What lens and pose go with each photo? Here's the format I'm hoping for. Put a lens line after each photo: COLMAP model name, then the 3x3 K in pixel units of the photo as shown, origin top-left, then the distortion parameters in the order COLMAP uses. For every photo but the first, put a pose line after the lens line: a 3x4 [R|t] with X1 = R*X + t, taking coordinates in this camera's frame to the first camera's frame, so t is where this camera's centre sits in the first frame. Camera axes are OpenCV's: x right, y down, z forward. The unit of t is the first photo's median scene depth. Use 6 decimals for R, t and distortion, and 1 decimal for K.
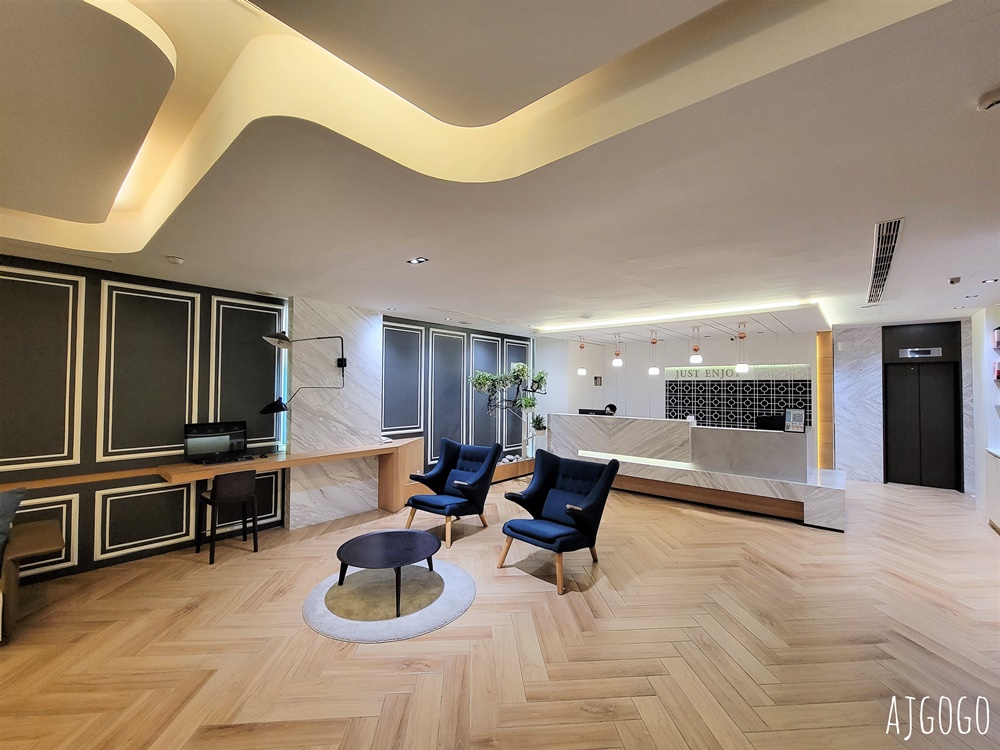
lens RADIAL K [[410.0, 0, 494.0], [0, 410.0, 379.5], [0, 0, 1]] dist [0.001631, -0.000656]
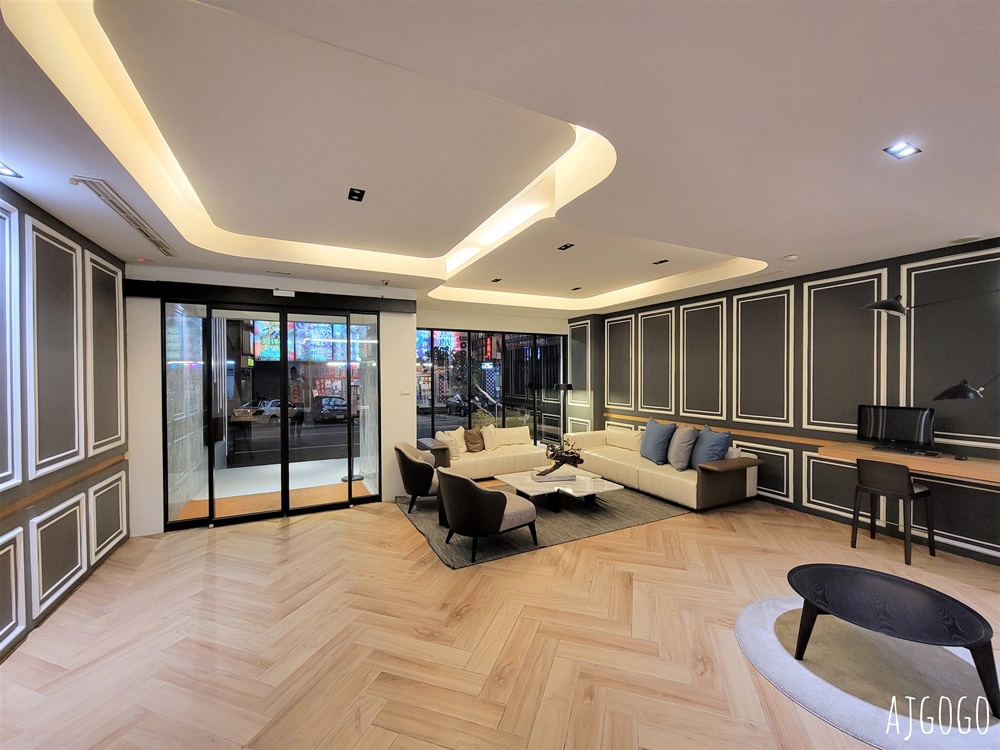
lens RADIAL K [[410.0, 0, 500.1], [0, 410.0, 381.7], [0, 0, 1]] dist [0.001631, -0.000656]
pose [[-0.372355, 0.019896, -0.927877, 0.538129], [0.030407, 0.999495, 0.009229, 0.016533], [0.927592, -0.024778, -0.372772, 0.591936]]
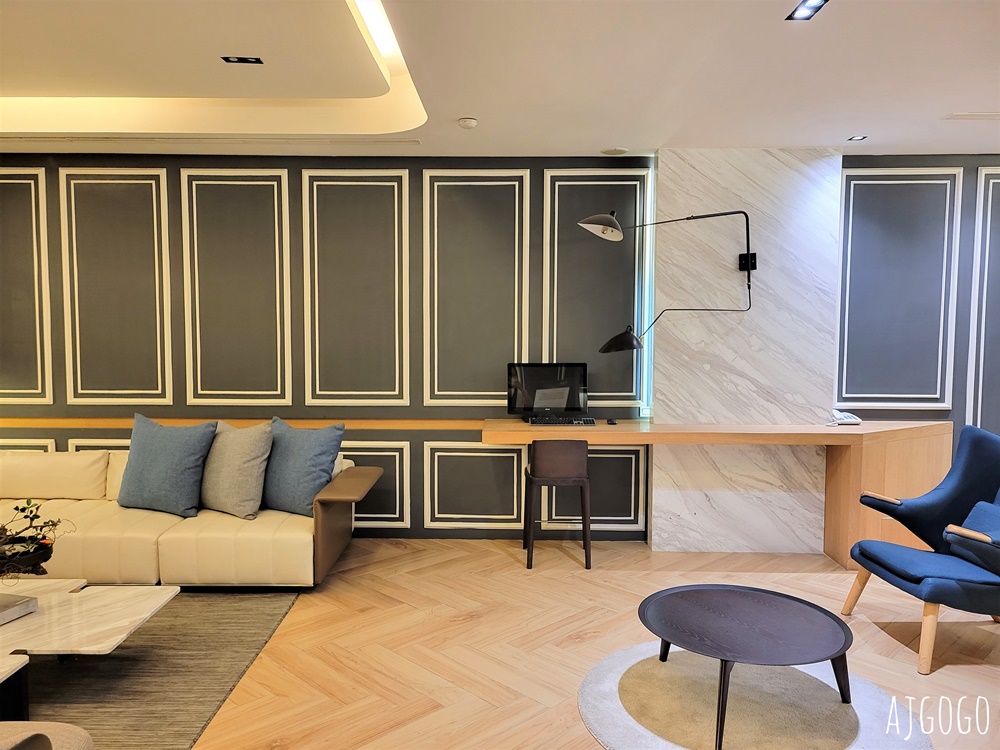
lens RADIAL K [[756.5, 0, 496.1], [0, 756.5, 370.2], [0, 0, 1]] dist [0.064969, -0.046507]
pose [[0.651249, 0.051469, -0.757117, 0.219754], [0.016848, 0.996471, 0.082232, 0.014739], [0.758677, -0.066309, 0.648083, 0.158335]]
